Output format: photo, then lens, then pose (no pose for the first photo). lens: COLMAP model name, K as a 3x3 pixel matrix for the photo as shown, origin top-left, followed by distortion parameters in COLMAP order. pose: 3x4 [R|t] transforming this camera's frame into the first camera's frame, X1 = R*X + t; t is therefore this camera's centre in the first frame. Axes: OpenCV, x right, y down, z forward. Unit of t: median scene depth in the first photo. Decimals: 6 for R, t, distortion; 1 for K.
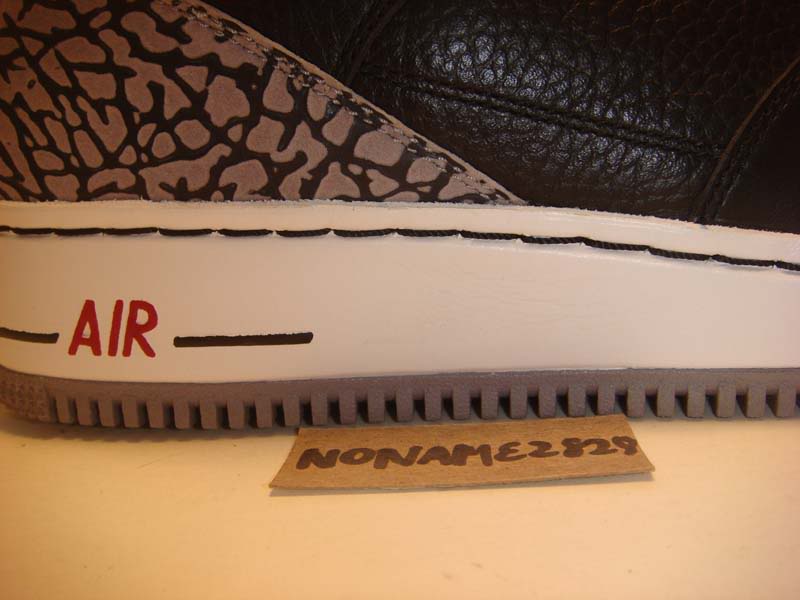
lens RADIAL K [[849.1, 0, 399.6], [0, 849.1, 290.2], [0, 0, 1]] dist [-0.178313, 0.140974]
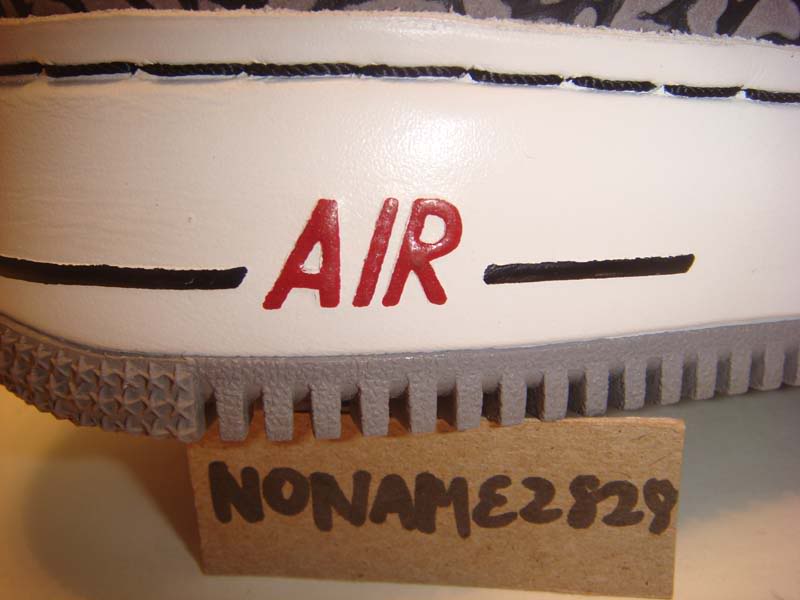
lens RADIAL K [[849.1, 0, 399.6], [0, 849.1, 290.2], [0, 0, 1]] dist [-0.178313, 0.140974]
pose [[0.948709, -0.024797, 0.315175, -0.531167], [0.023388, 0.999692, 0.008250, 0.069600], [-0.315283, -0.000456, 0.948998, 0.505832]]
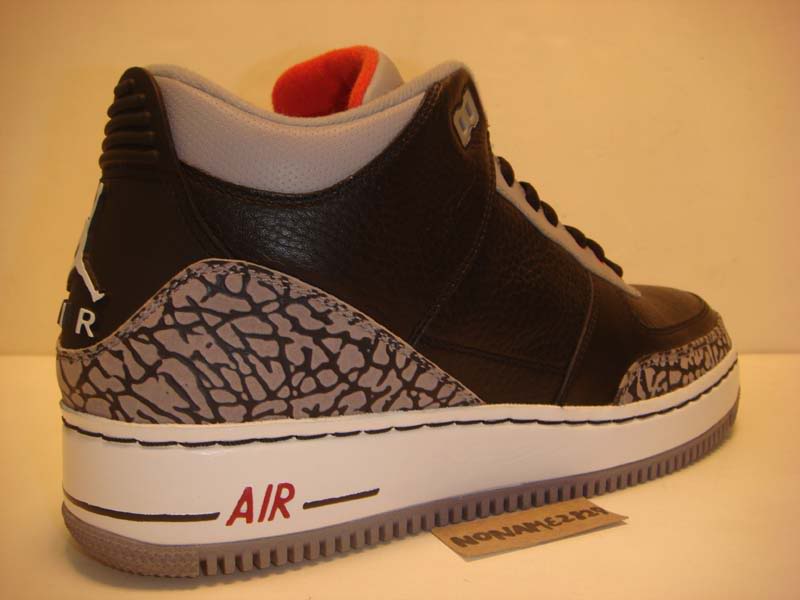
lens RADIAL K [[849.1, 0, 399.6], [0, 849.1, 290.2], [0, 0, 1]] dist [-0.178313, 0.140974]
pose [[0.822819, -0.008201, 0.568244, -1.067376], [0.076402, 0.992415, -0.096308, -0.184925], [-0.563144, 0.122659, 0.817205, -0.461164]]
